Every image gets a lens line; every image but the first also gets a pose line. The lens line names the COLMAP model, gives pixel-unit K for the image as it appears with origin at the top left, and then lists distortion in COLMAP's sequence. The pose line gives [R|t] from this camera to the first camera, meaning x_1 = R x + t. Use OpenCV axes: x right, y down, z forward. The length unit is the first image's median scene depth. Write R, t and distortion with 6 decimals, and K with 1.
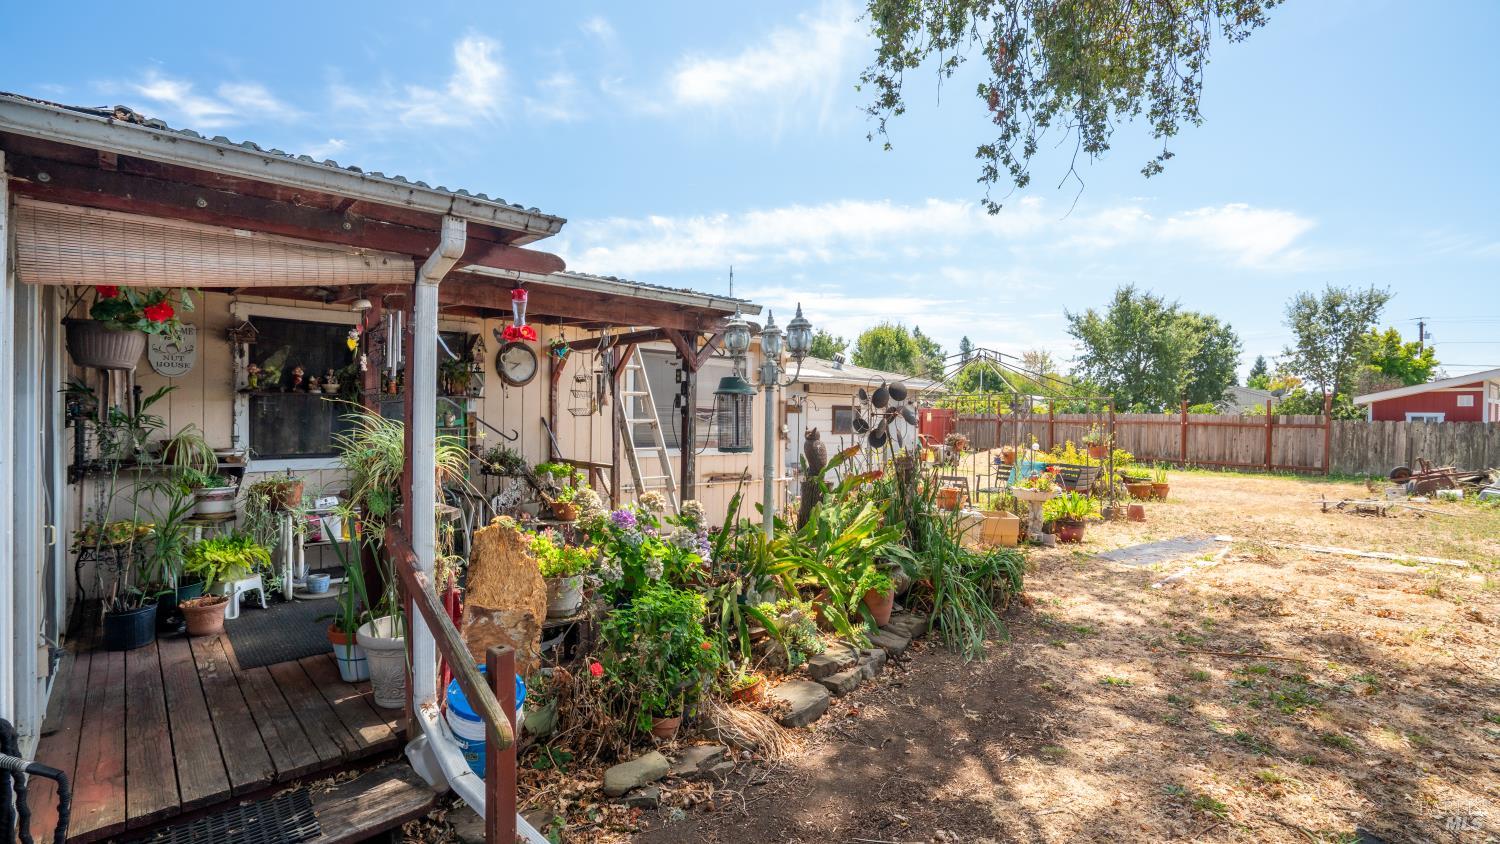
lens RADIAL K [[732.6, 0, 750.7], [0, 732.6, 423.9], [0, 0, 1]] dist [-0.004165, 0.013305]
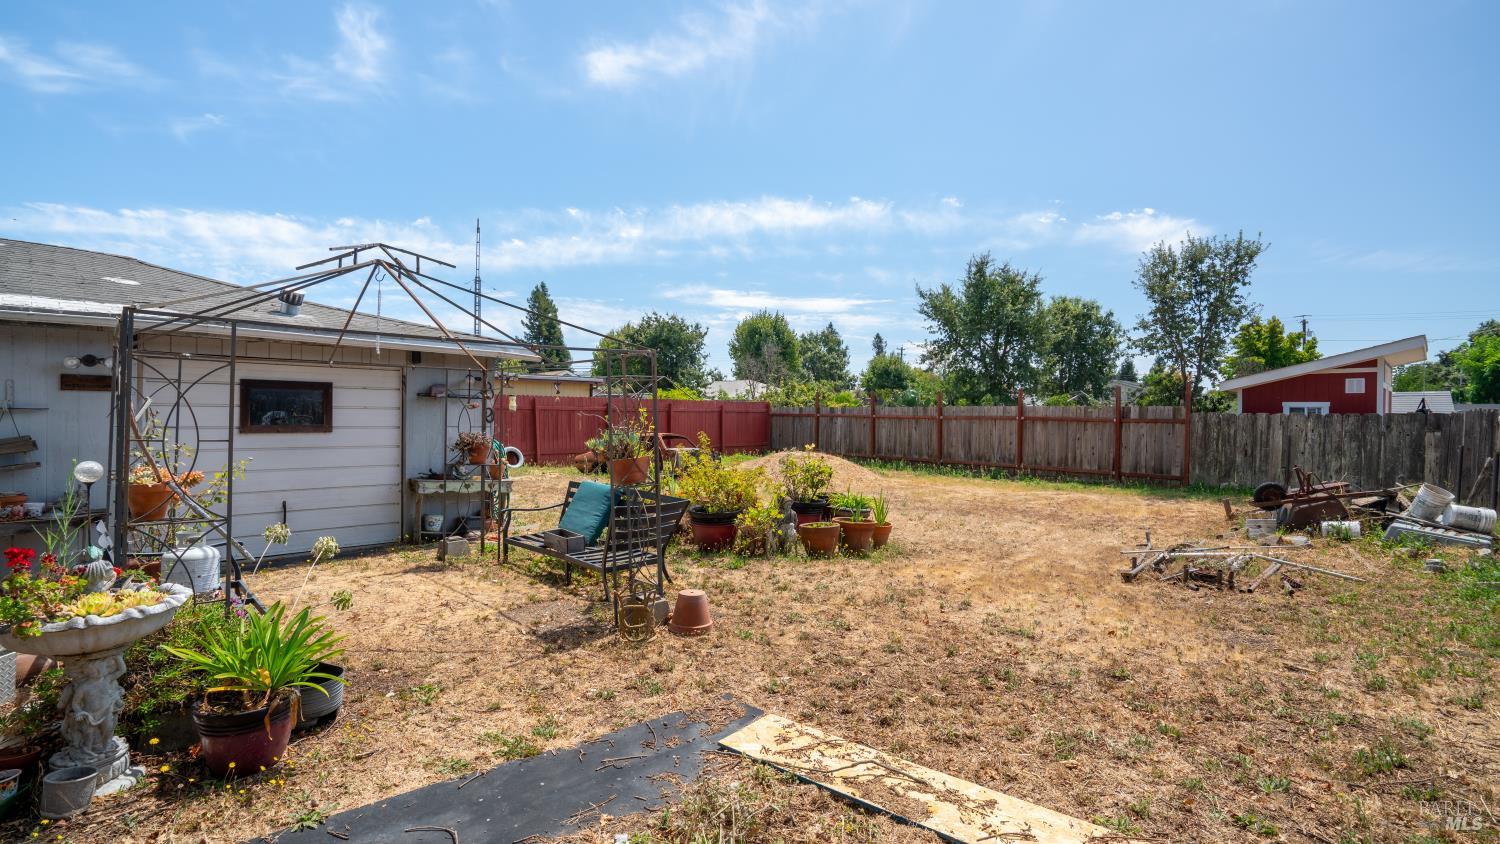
lens RADIAL K [[732.6, 0, 759.3], [0, 732.6, 421.5], [0, 0, 1]] dist [-0.004165, 0.013305]
pose [[0.995198, -0.003149, 0.097835, 0.177525], [0.003507, 0.999988, -0.003488, 0.003142], [-0.097823, 0.003814, 0.995197, 0.191600]]
